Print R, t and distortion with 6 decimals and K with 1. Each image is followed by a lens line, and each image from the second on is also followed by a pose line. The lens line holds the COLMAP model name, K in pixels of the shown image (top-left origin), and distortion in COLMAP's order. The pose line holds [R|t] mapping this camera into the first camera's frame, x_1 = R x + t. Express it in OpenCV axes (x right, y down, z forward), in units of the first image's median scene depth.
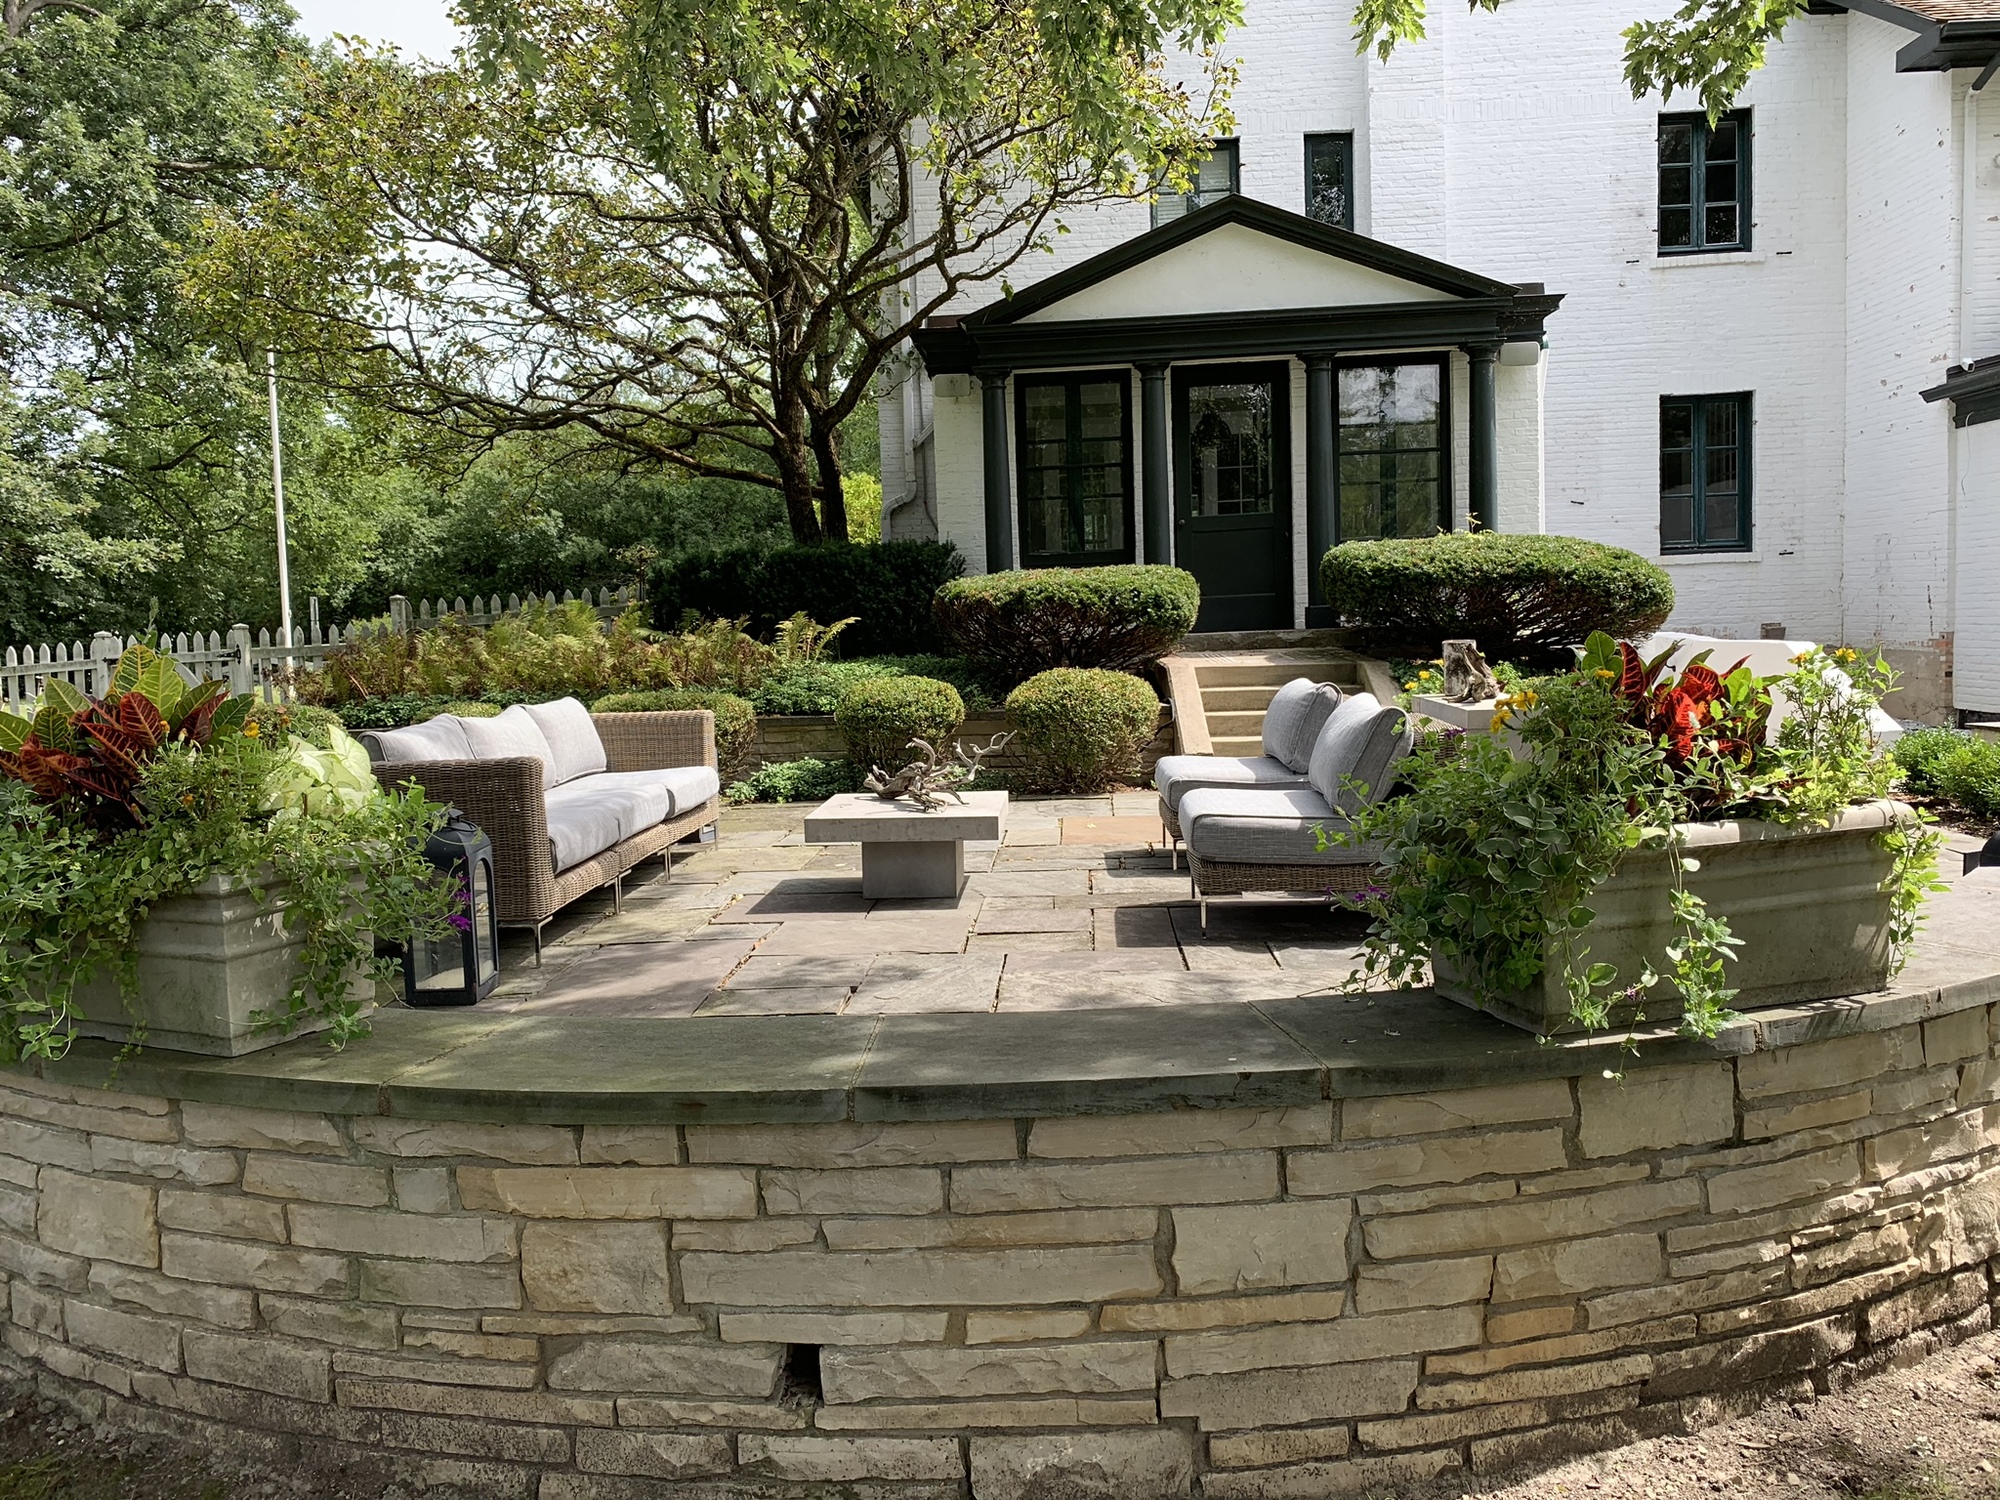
lens RADIAL K [[1519.8, 0, 949.5], [0, 1519.8, 718.7], [0, 0, 1]] dist [0.010535, -0.002936]
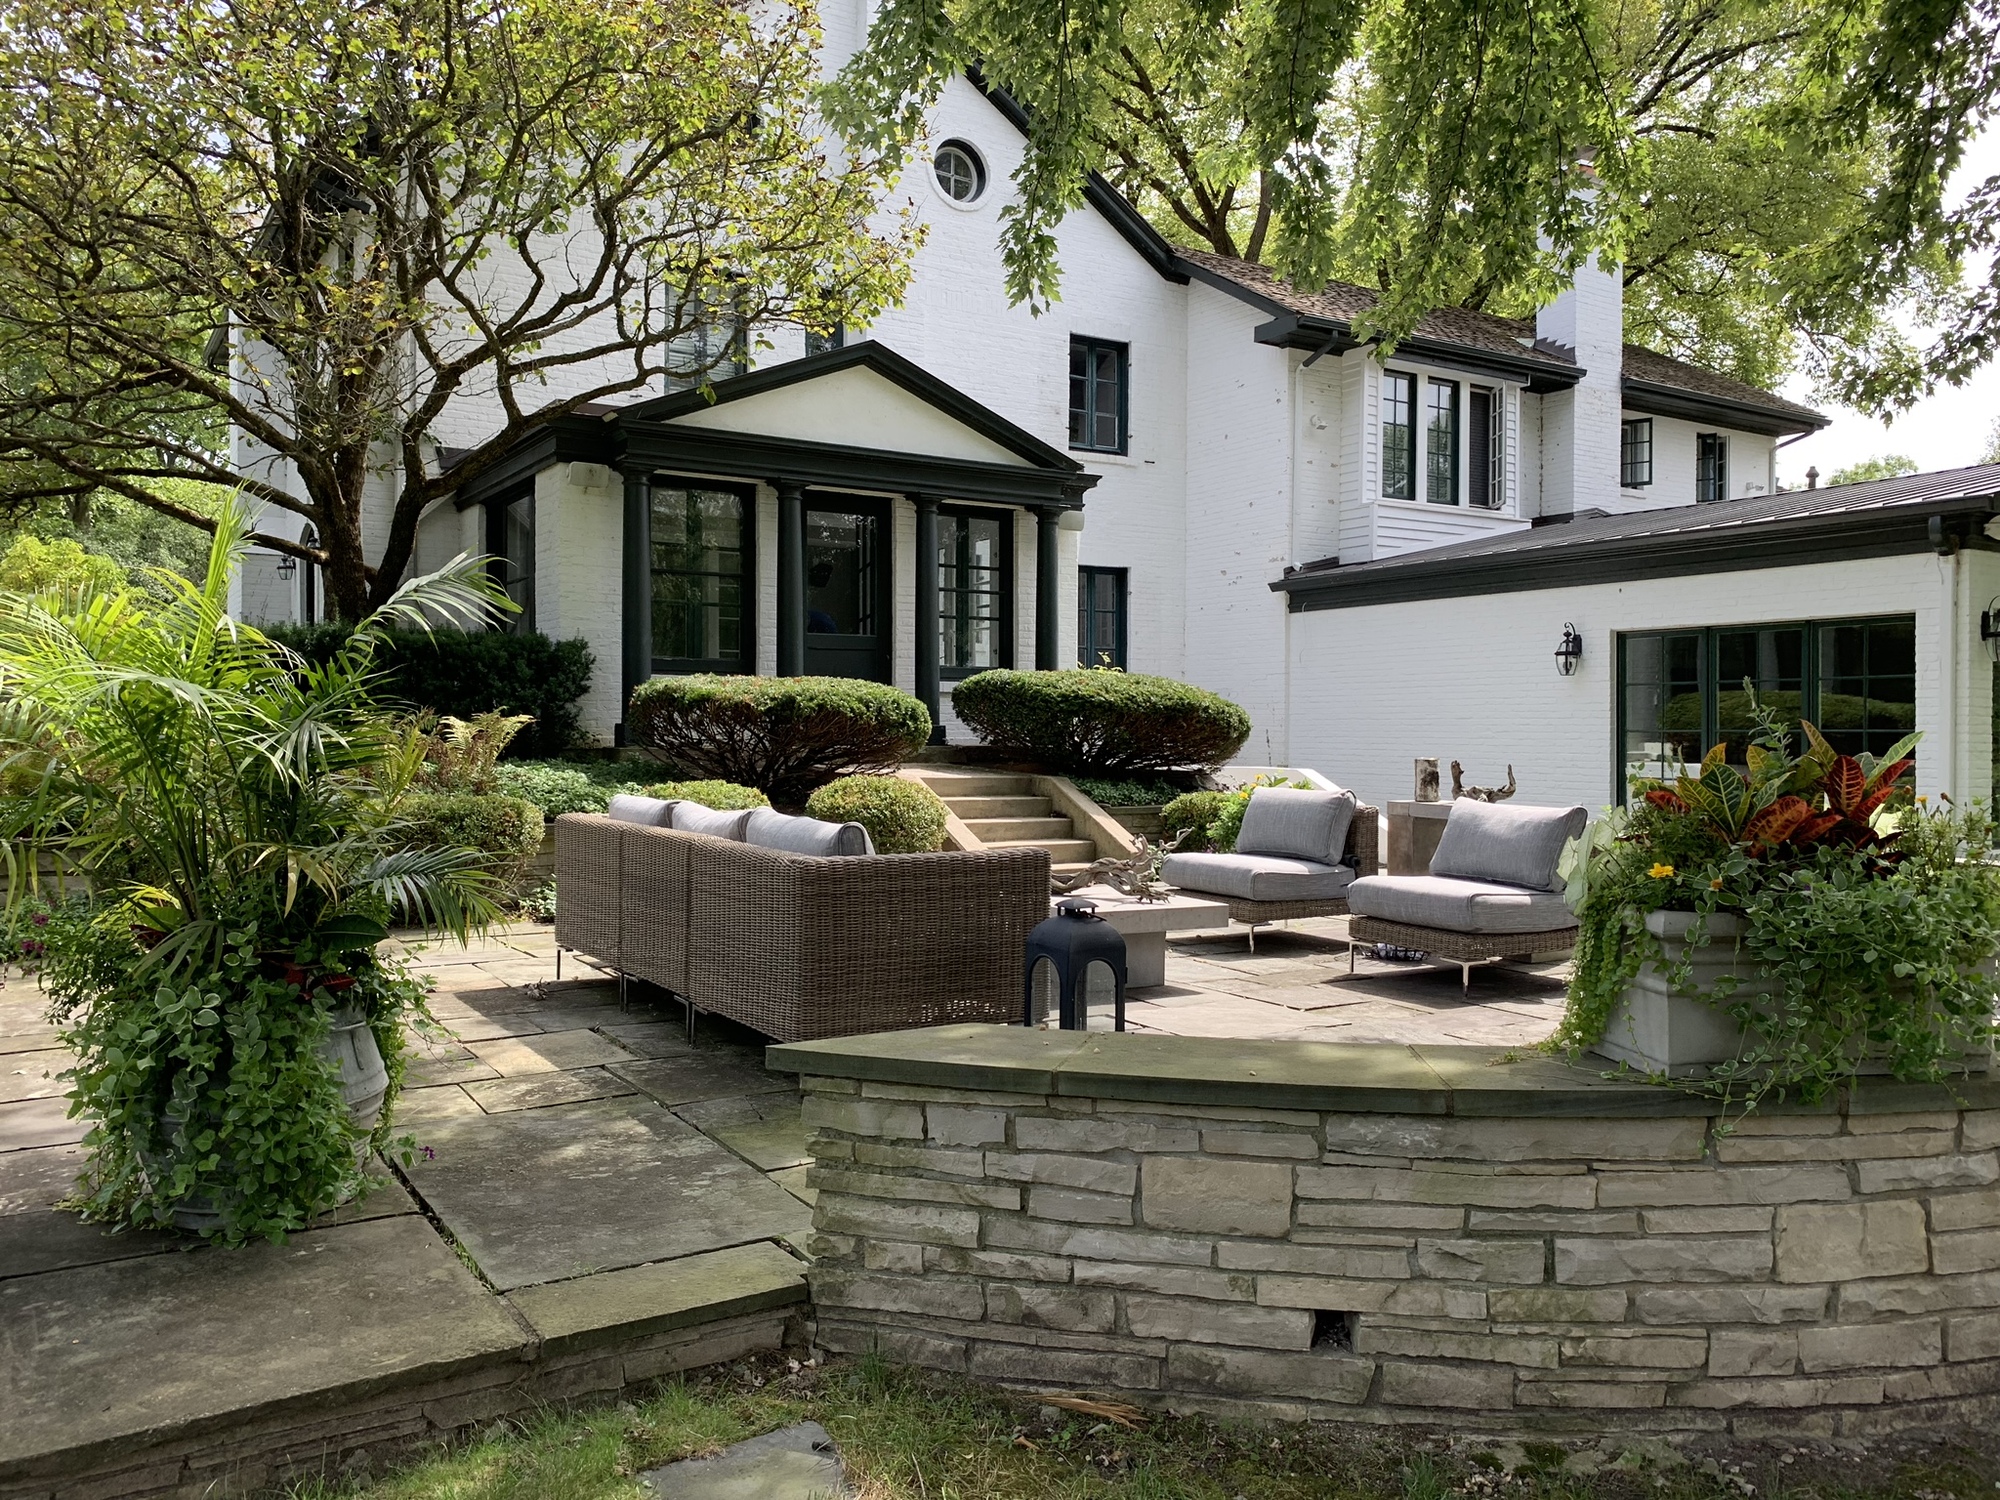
lens RADIAL K [[1514.2, 0, 977.4], [0, 1514.2, 738.9], [0, 0, 1]] dist [0.107218, -0.220054]
pose [[0.807540, 0.037723, 0.588605, -0.344152], [0.001690, 0.997800, -0.066267, 0.007604], [-0.589811, 0.054508, 0.805700, 0.093921]]
